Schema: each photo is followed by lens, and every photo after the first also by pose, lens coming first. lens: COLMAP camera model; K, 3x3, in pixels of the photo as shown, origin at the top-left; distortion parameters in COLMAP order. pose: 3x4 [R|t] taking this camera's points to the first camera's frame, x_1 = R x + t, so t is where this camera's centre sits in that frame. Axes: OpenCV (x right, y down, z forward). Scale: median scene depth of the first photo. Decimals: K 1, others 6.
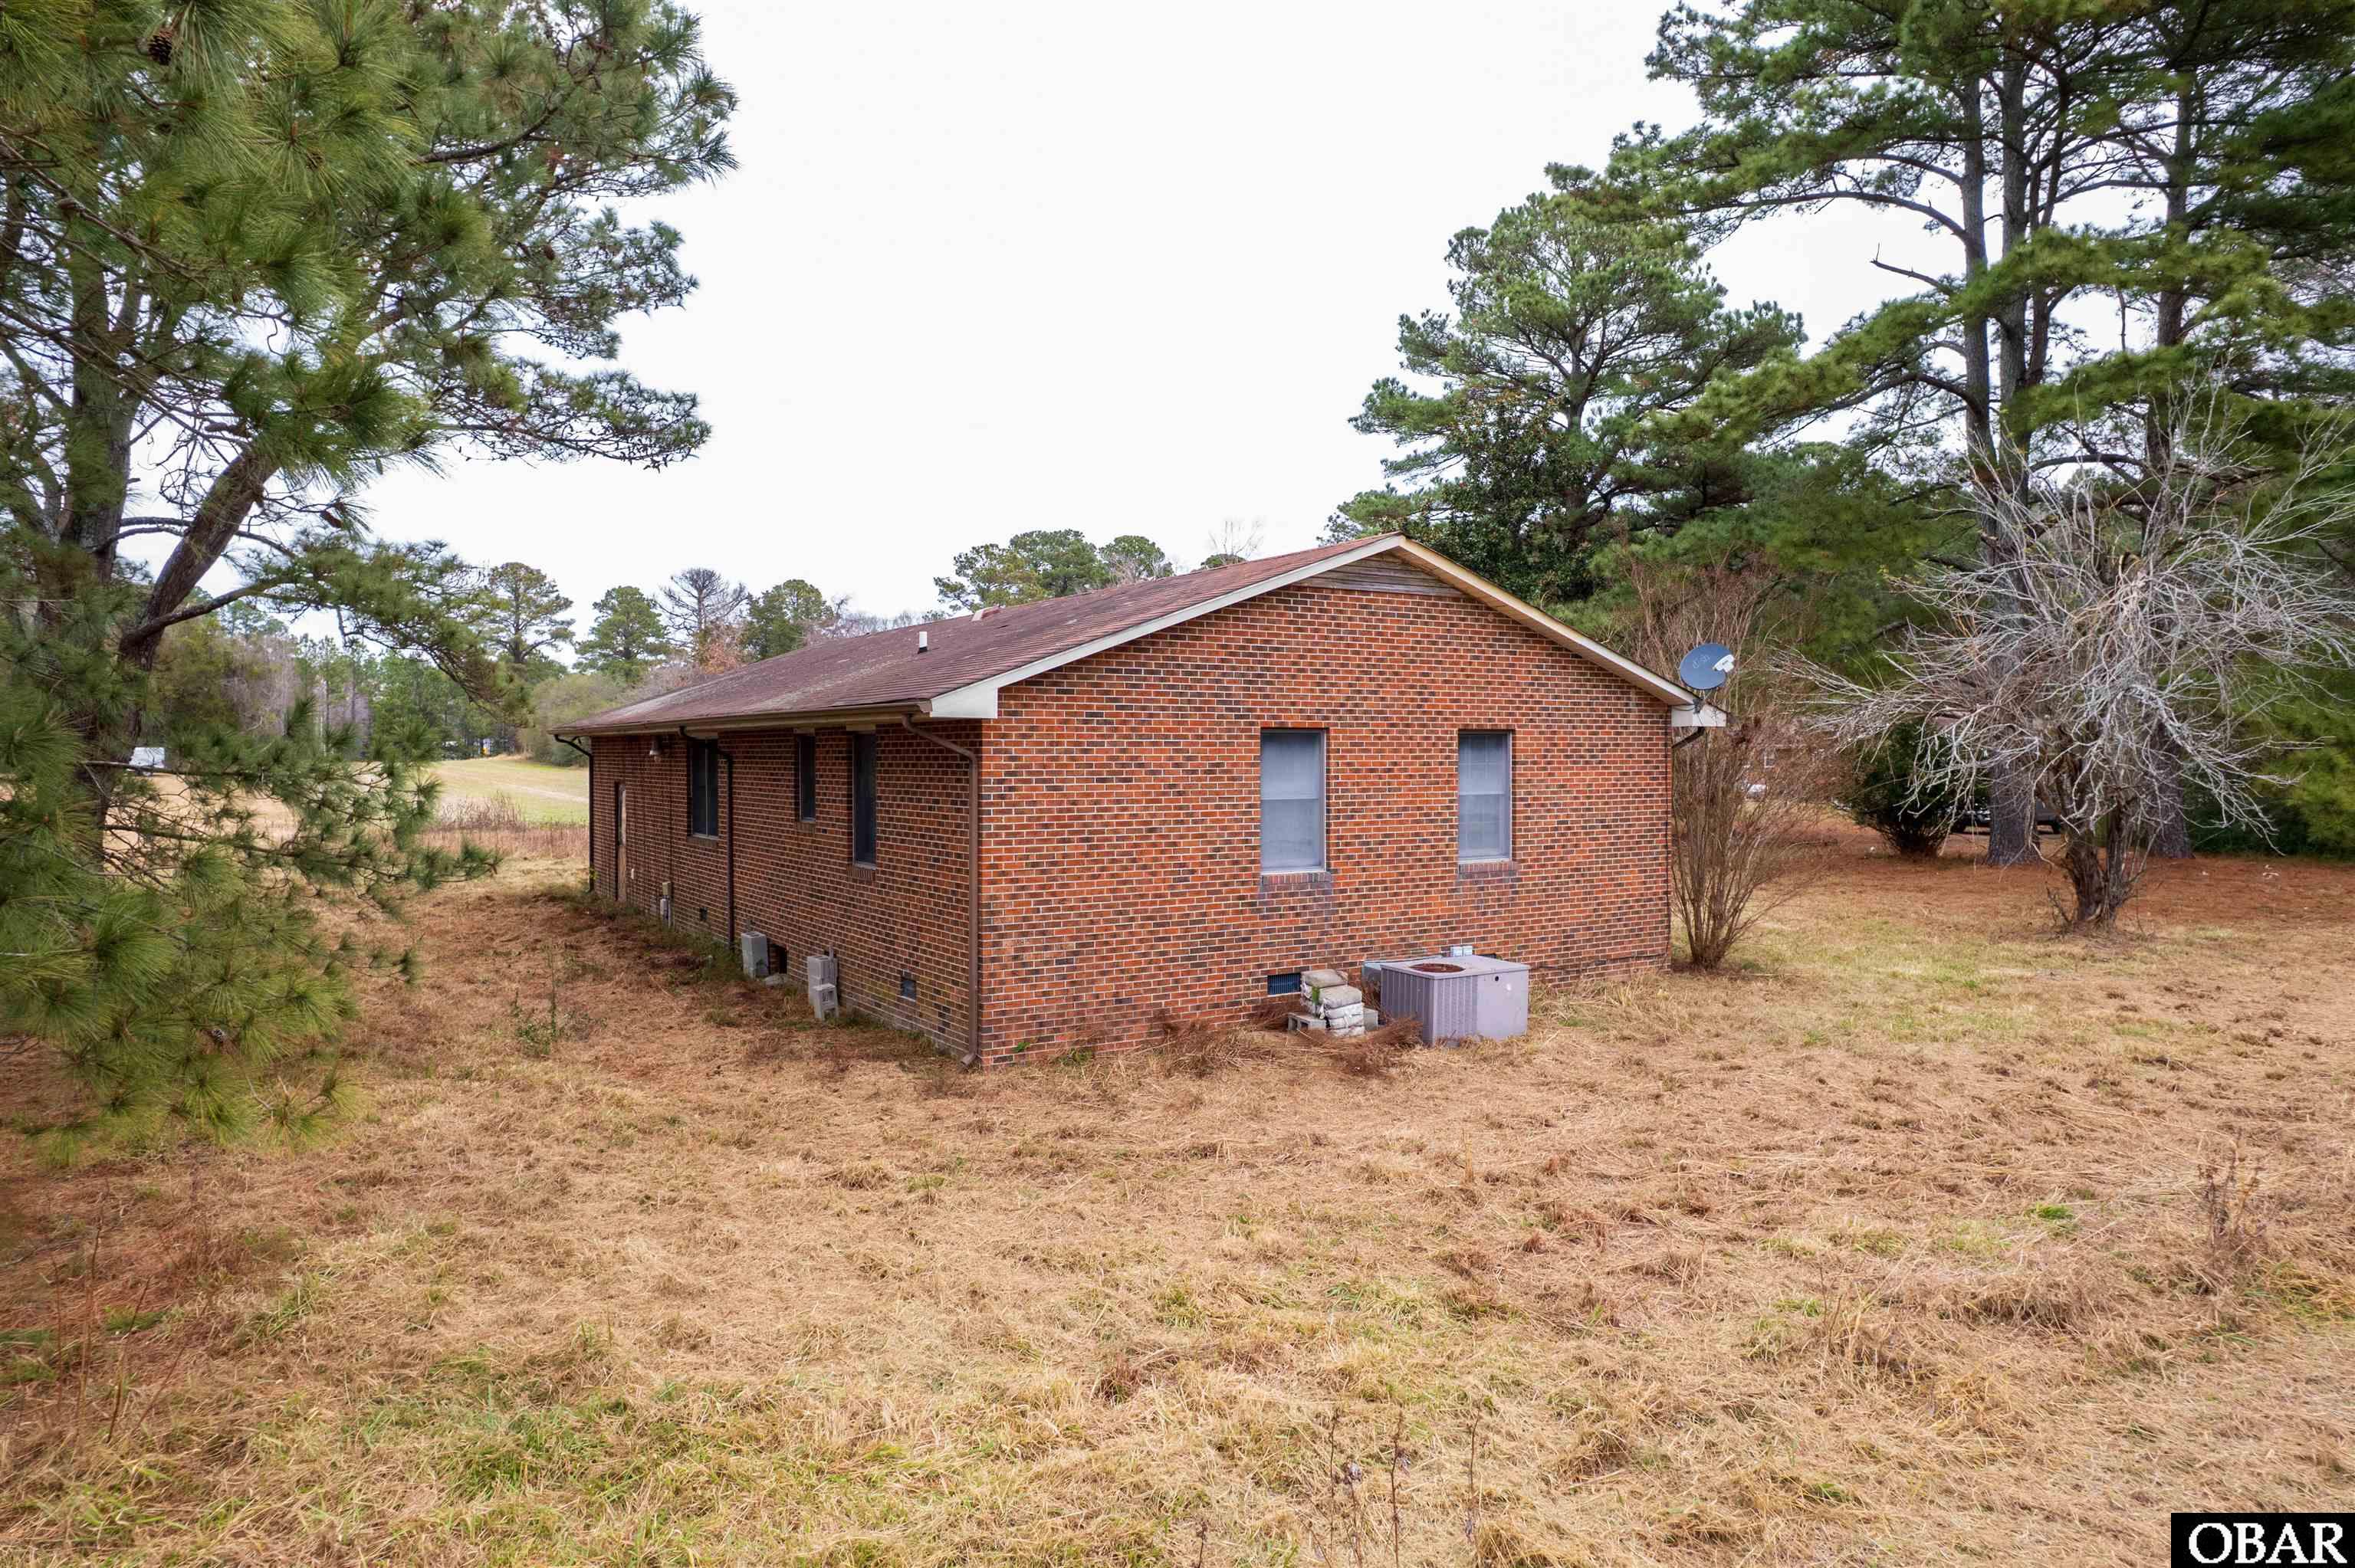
lens RADIAL K [[1477.6, 0, 1137.4], [0, 1477.6, 788.8], [0, 0, 1]] dist [-0.002581, -0.000187]
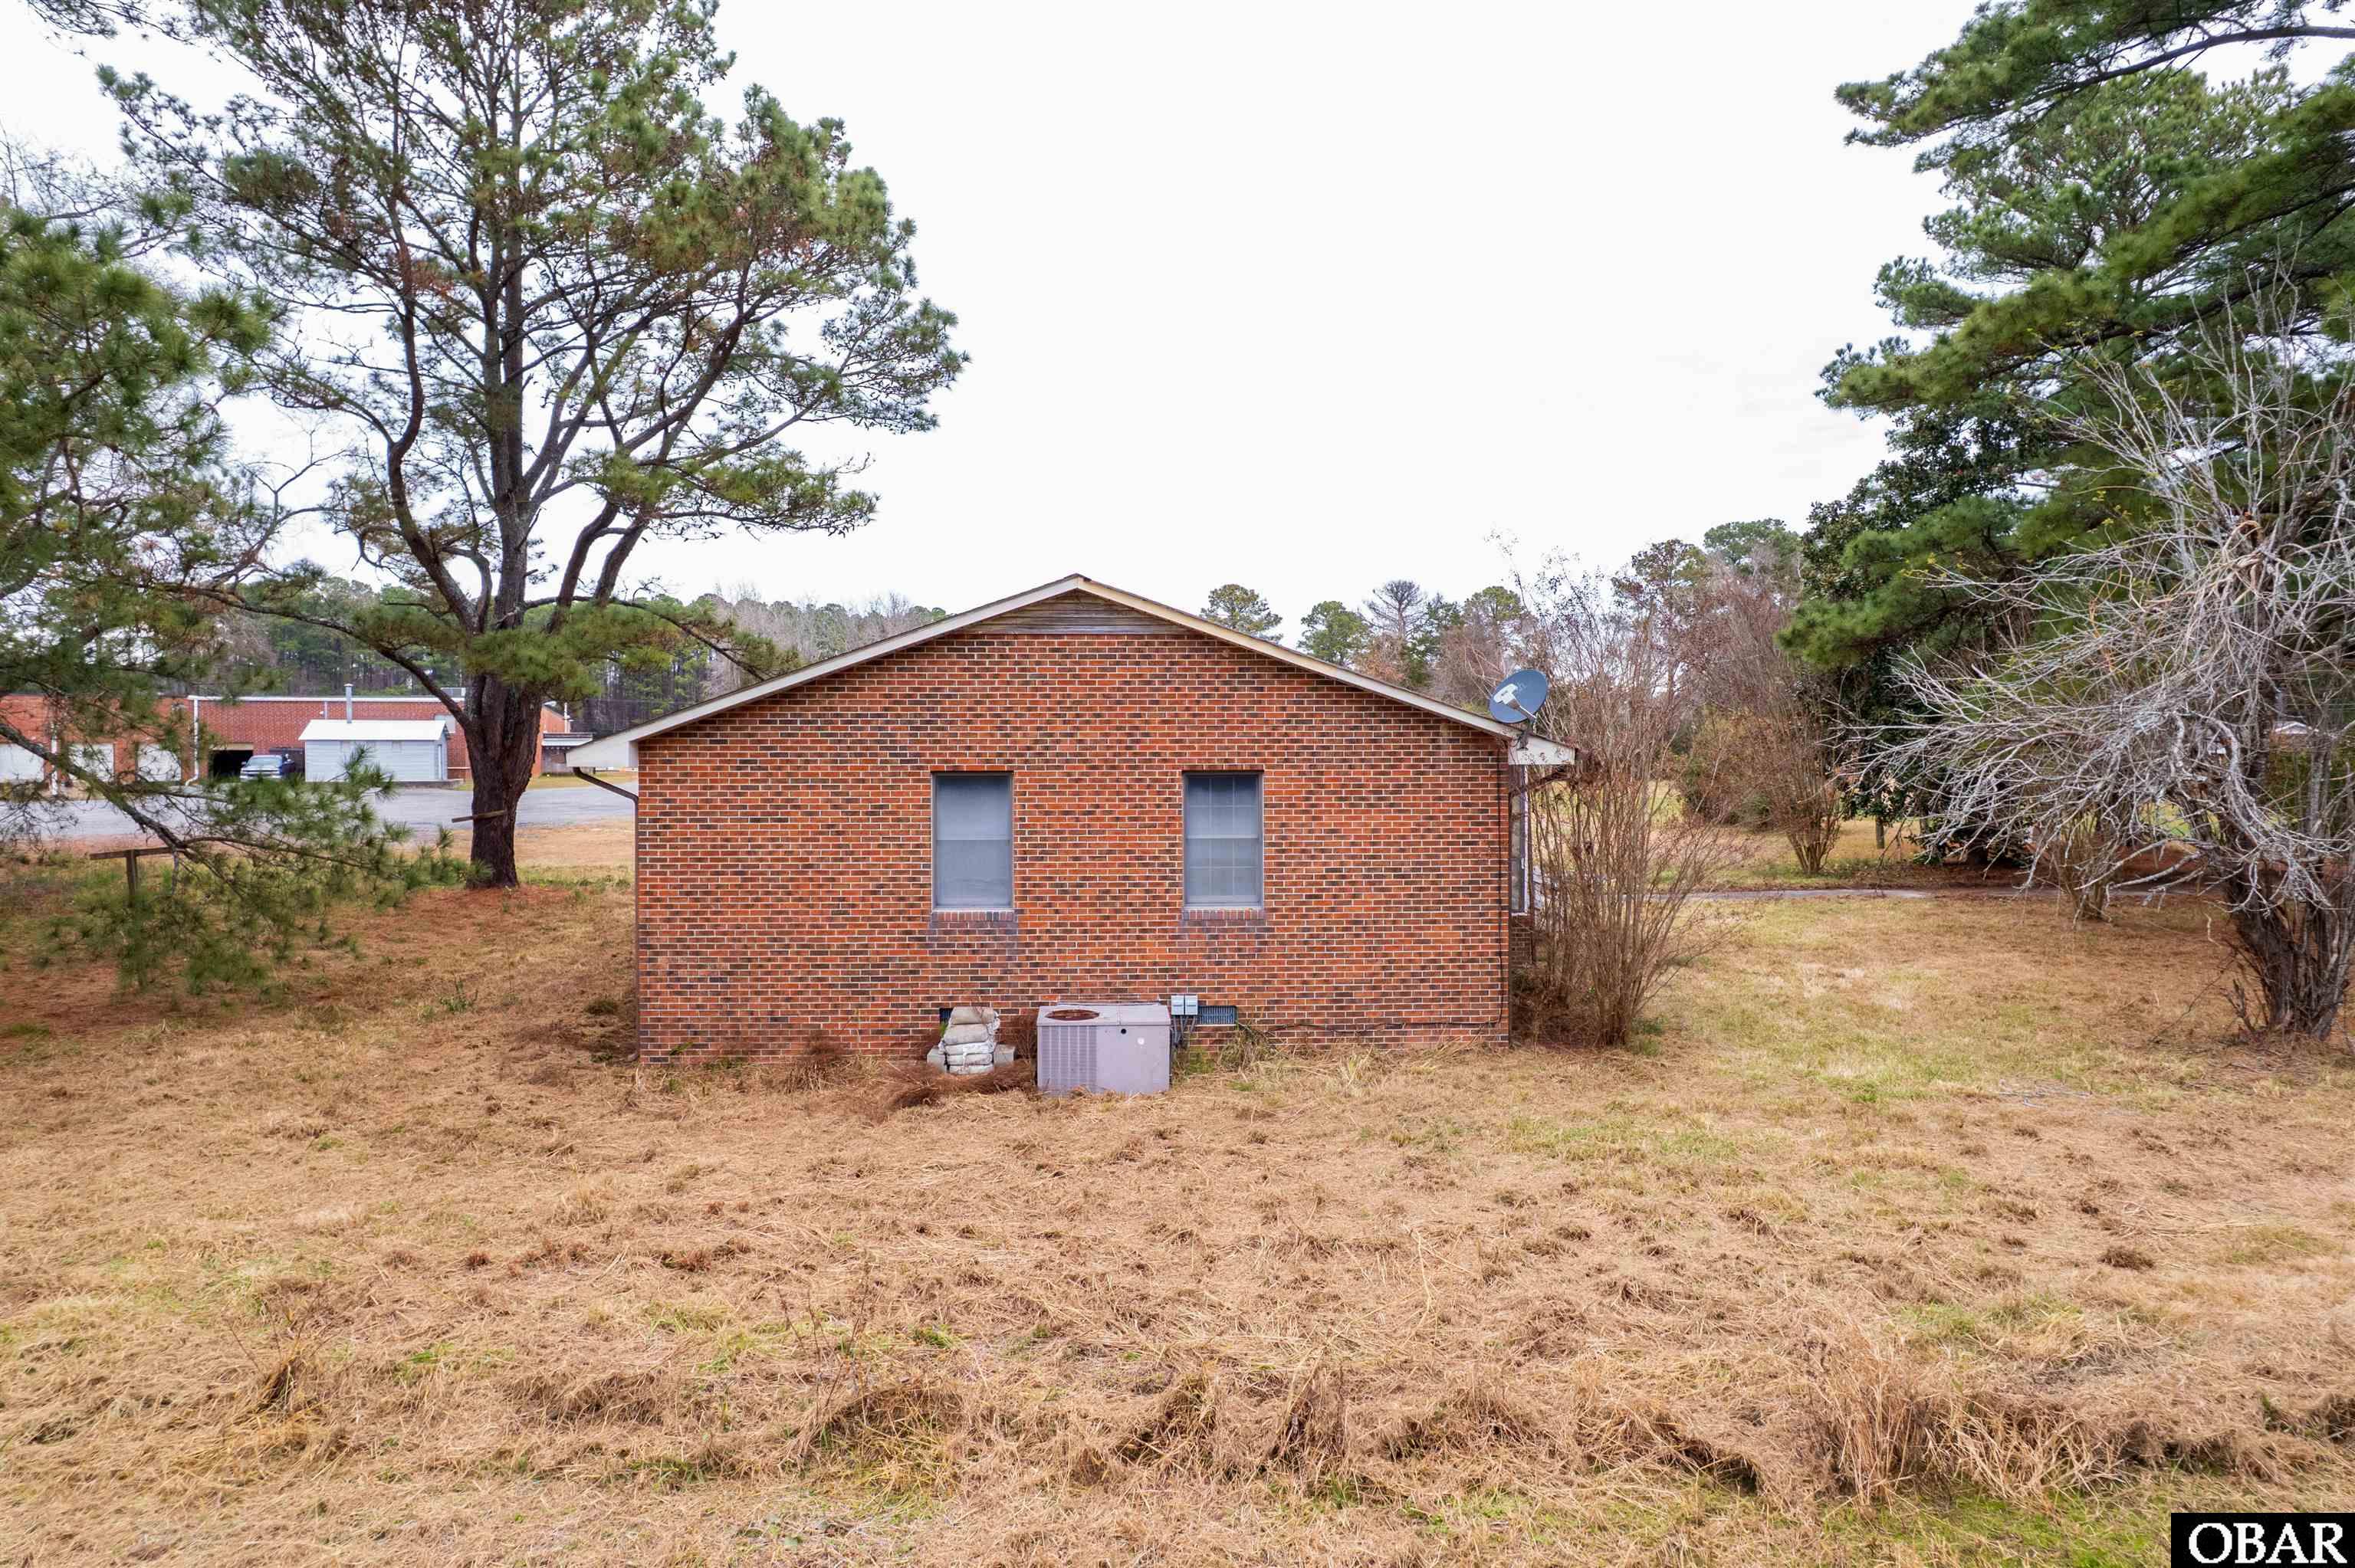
lens RADIAL K [[1474.5, 0, 1193.0], [0, 1474.5, 774.3], [0, 0, 1]] dist [-0.067529, 0.048339]
pose [[0.879419, 0.006649, -0.476003, 0.686125], [-0.011242, 0.999914, -0.006802, -0.031672], [0.475916, 0.011333, 0.879417, 0.157190]]
